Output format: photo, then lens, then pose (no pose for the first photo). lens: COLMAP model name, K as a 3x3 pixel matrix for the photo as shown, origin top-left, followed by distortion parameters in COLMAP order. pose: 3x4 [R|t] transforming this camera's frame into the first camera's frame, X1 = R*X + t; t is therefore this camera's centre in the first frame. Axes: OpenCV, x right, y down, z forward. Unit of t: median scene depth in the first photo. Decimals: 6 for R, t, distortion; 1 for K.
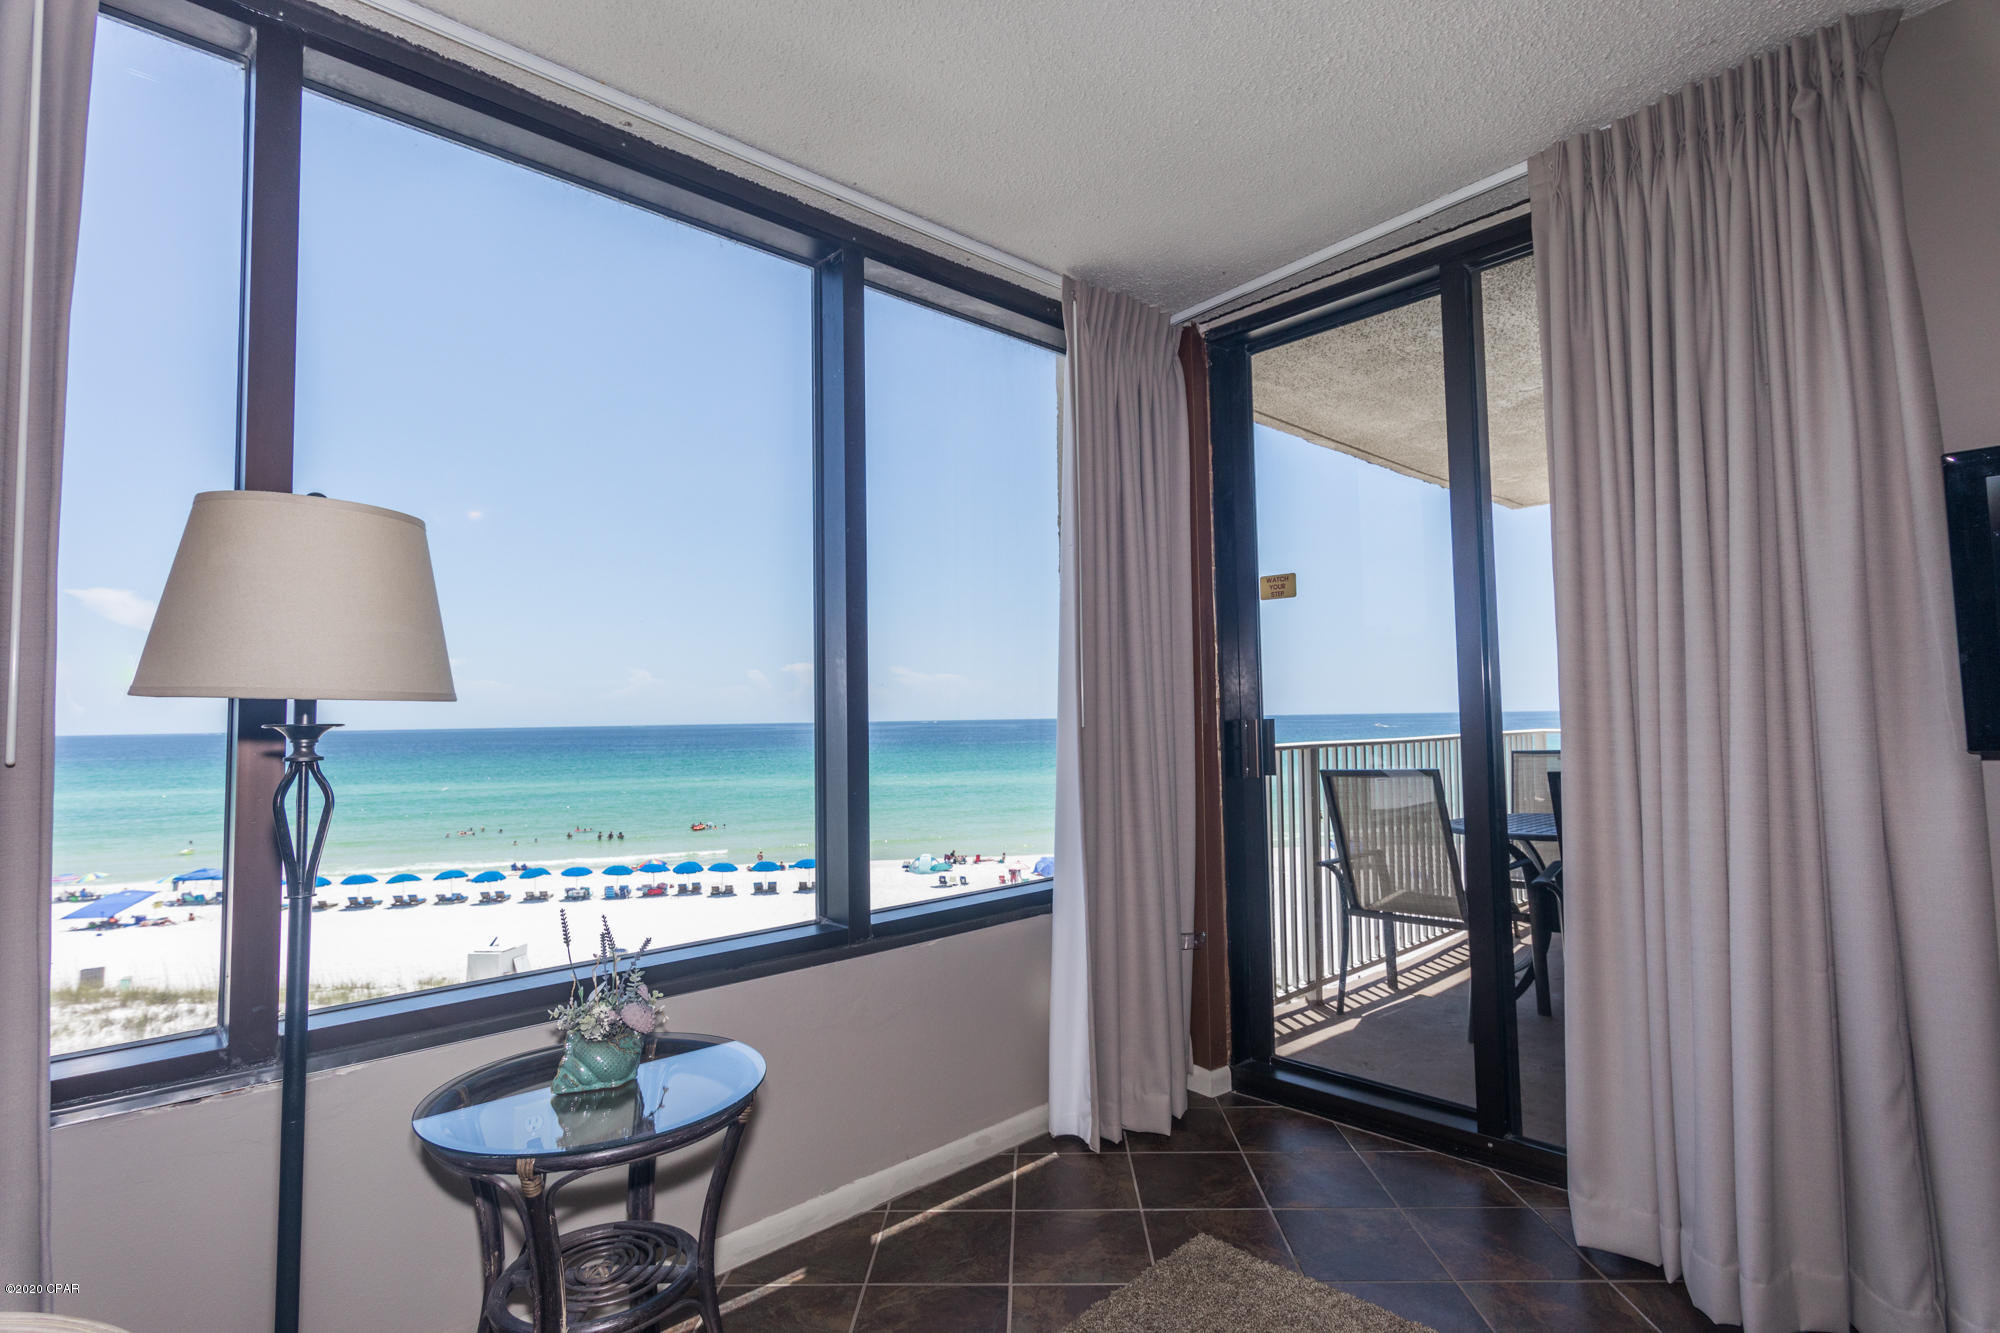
lens RADIAL K [[955.5, 0, 966.9], [0, 955.5, 662.5], [0, 0, 1]] dist [0.002758, 0.000413]
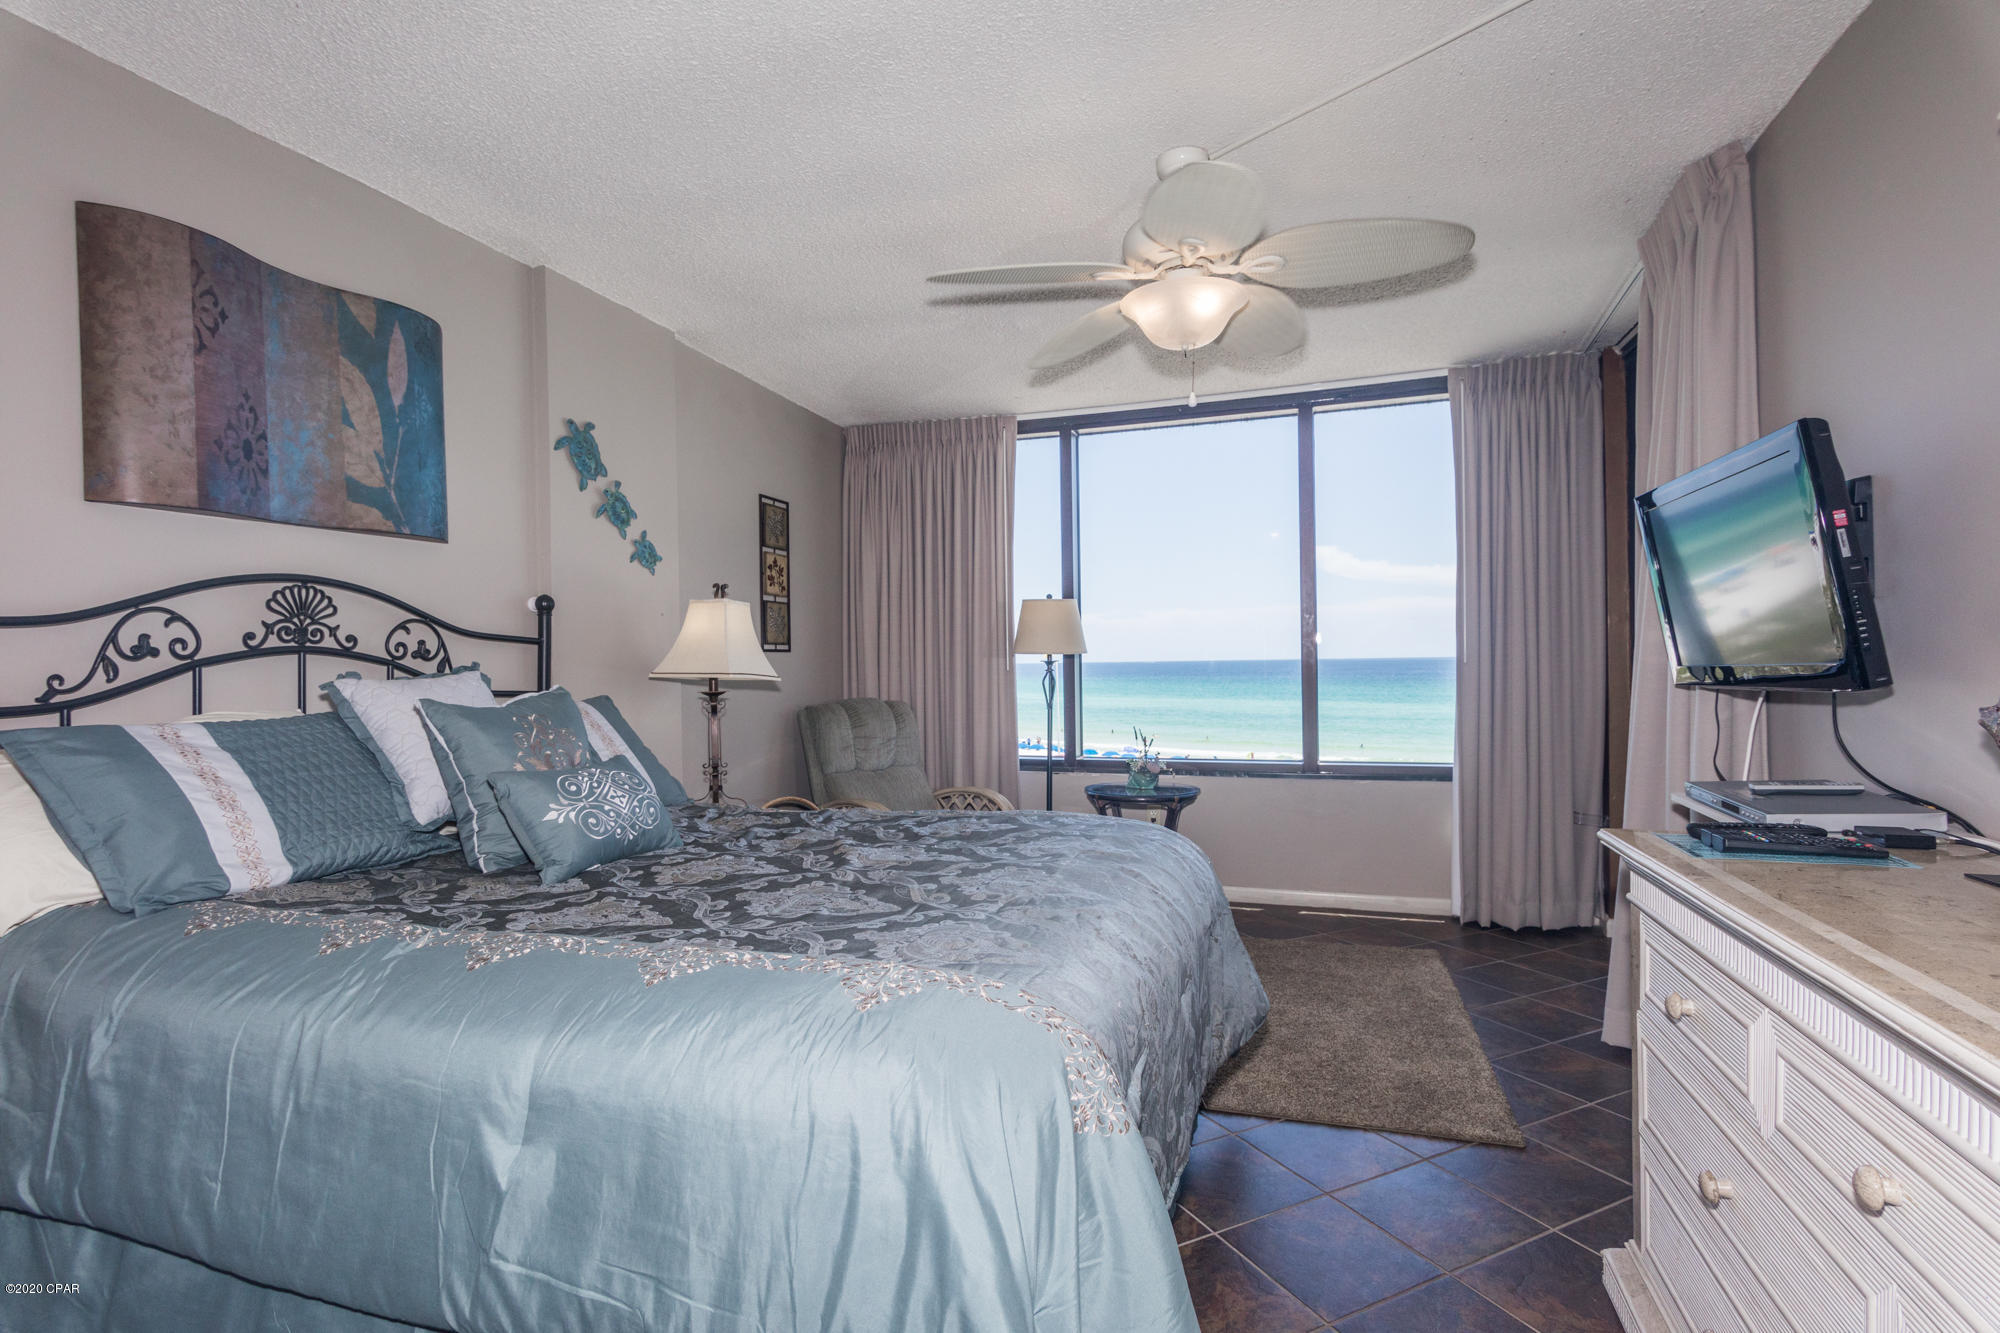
lens RADIAL K [[955.5, 0, 966.9], [0, 955.5, 662.5], [0, 0, 1]] dist [0.002758, 0.000413]
pose [[0.461071, 0.003884, -0.887355, 1.378061], [0.073477, 0.996389, 0.042540, -0.075065], [0.884316, -0.084814, 0.459121, -0.529805]]
